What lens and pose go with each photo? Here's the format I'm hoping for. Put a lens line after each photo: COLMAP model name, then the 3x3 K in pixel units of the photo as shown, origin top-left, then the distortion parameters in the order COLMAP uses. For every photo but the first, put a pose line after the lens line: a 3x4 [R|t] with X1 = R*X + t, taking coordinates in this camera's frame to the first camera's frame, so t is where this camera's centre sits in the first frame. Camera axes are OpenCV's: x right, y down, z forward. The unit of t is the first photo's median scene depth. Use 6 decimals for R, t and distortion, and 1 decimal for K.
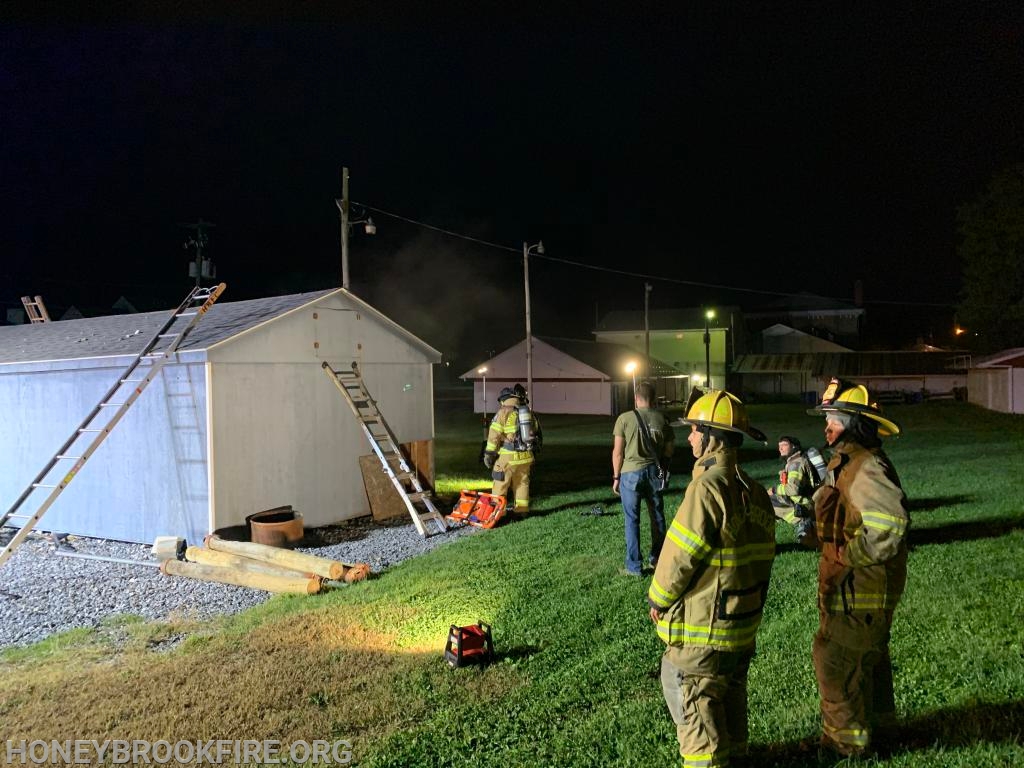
lens RADIAL K [[769.6, 0, 512.0], [0, 769.6, 383.0], [0, 0, 1]] dist [-0.001962, -0.001207]
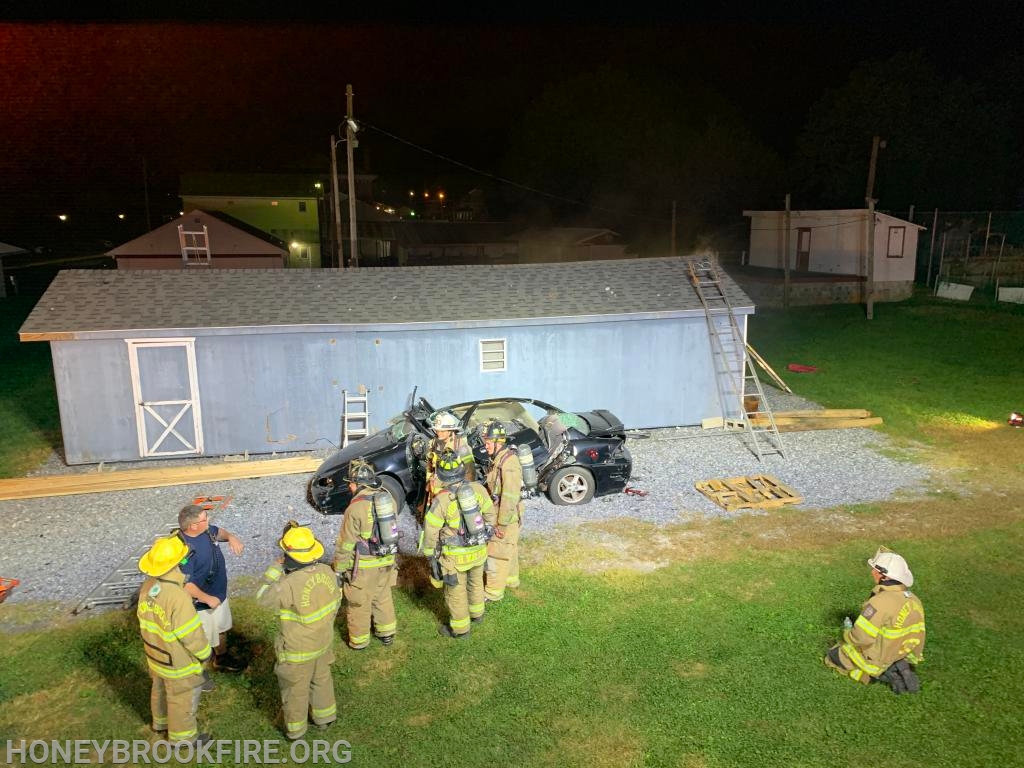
lens RADIAL K [[769.6, 0, 513.1], [0, 769.6, 386.6], [0, 0, 1]] dist [-0.001962, -0.001207]
pose [[0.756752, -0.129373, 0.640772, -0.352733], [0.000212, 0.980269, 0.197668, -0.038115], [-0.653702, -0.149450, 0.741848, 0.009483]]
